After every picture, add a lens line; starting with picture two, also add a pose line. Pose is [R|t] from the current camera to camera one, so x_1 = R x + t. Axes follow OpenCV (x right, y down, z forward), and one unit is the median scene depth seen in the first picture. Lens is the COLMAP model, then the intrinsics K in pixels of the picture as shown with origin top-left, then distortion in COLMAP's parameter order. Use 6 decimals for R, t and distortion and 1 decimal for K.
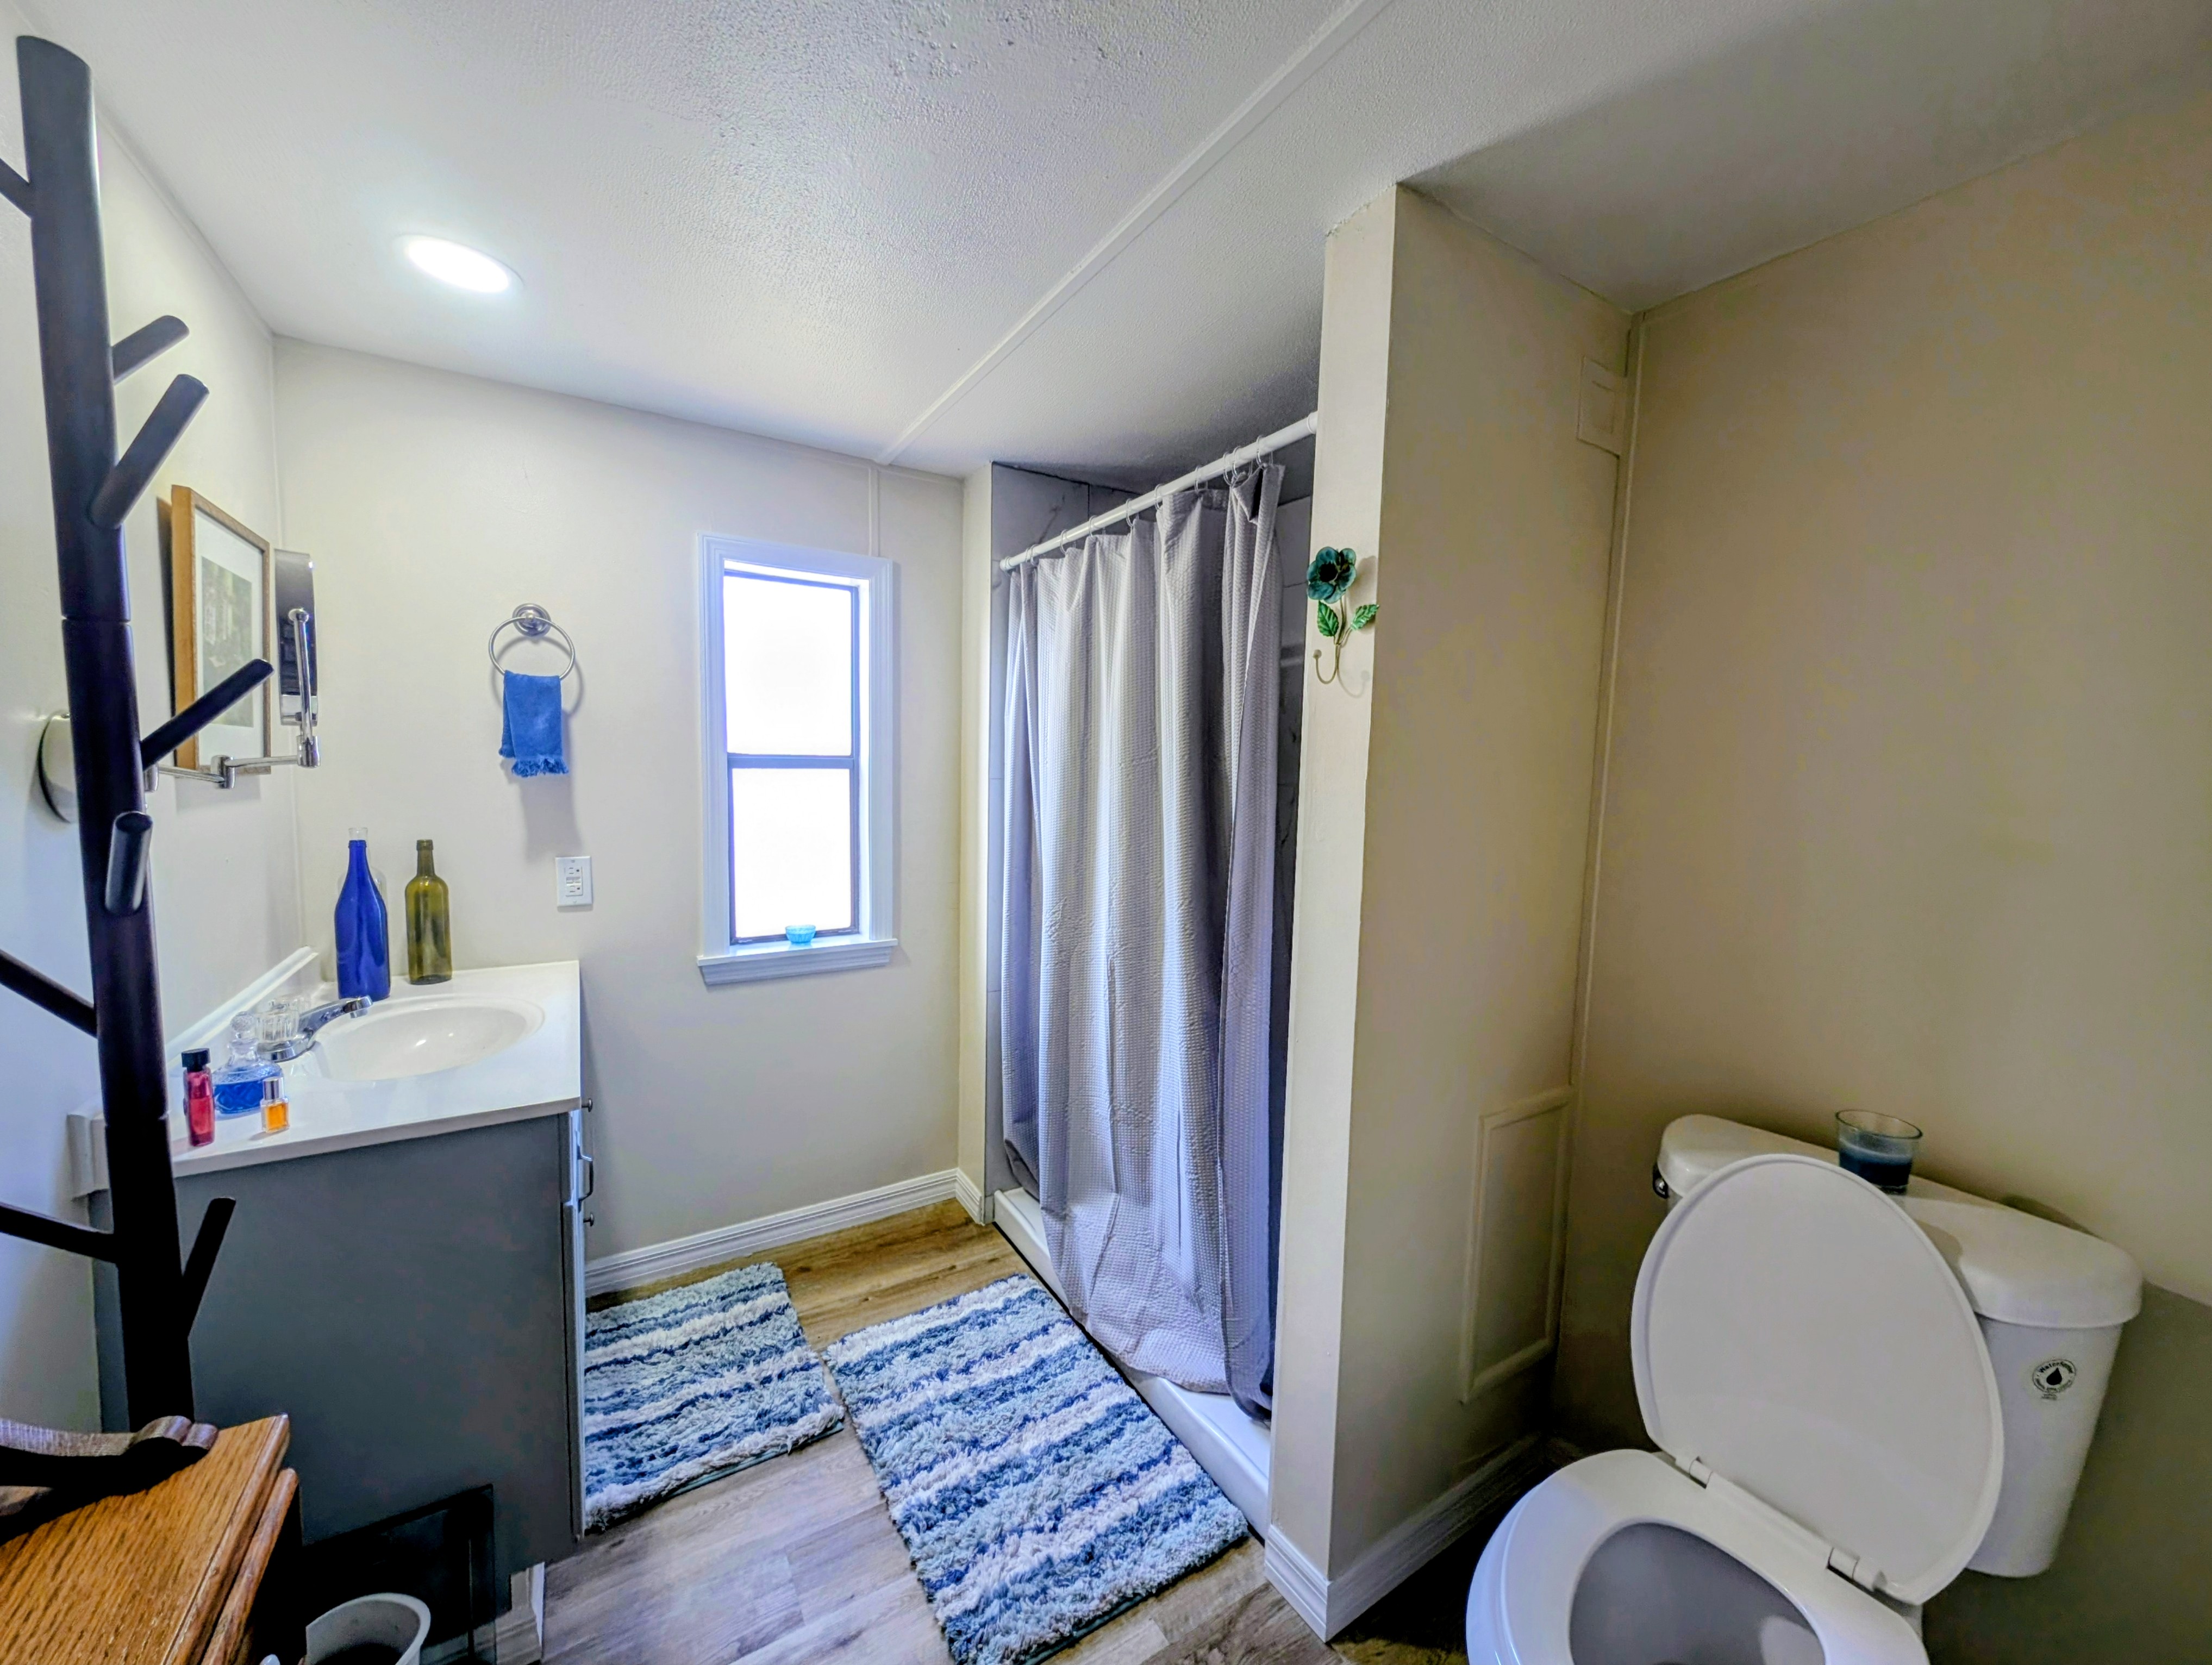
lens RADIAL K [[873.2, 0, 1102.2], [0, 873.2, 831.5], [0, 0, 1]] dist [0.009127, -0.002005]
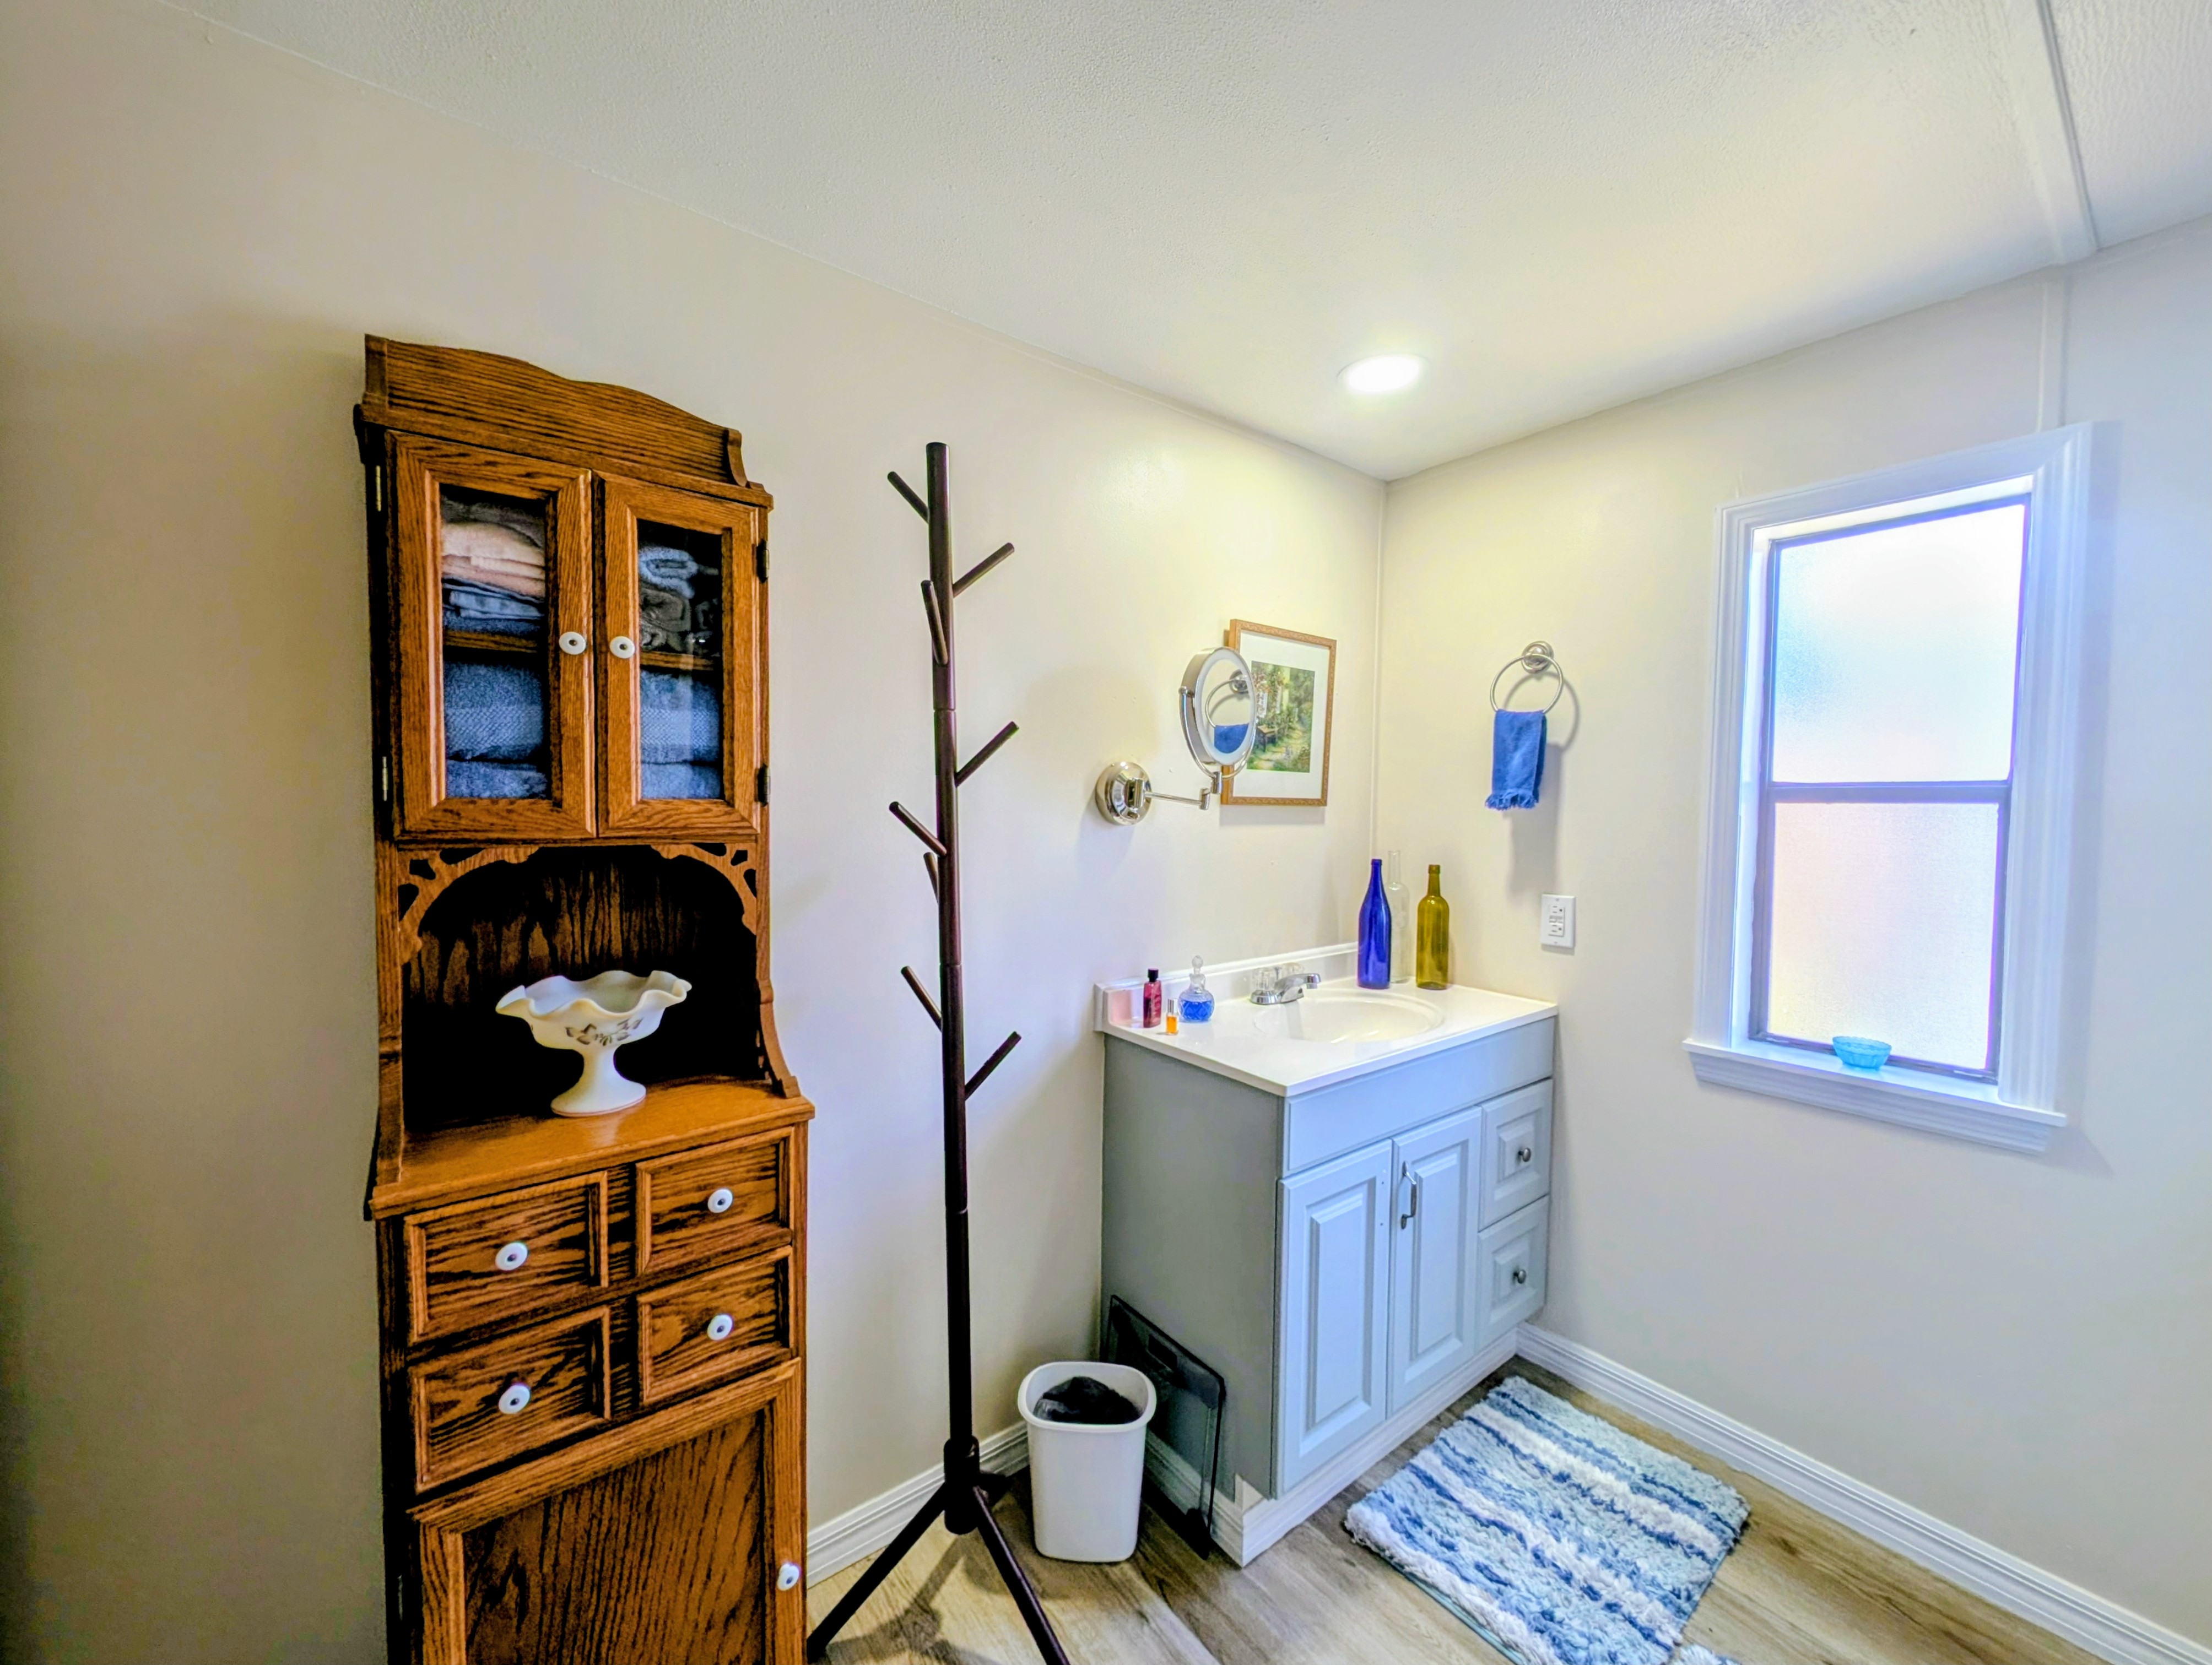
lens RADIAL K [[873.1, 0, 1100.8], [0, 873.1, 833.6], [0, 0, 1]] dist [0.009127, -0.002005]
pose [[0.098883, 0.019481, -0.994908, 0.318075], [-0.092910, 0.995622, 0.010261, -0.001865], [0.990752, 0.091422, 0.100260, 0.429563]]
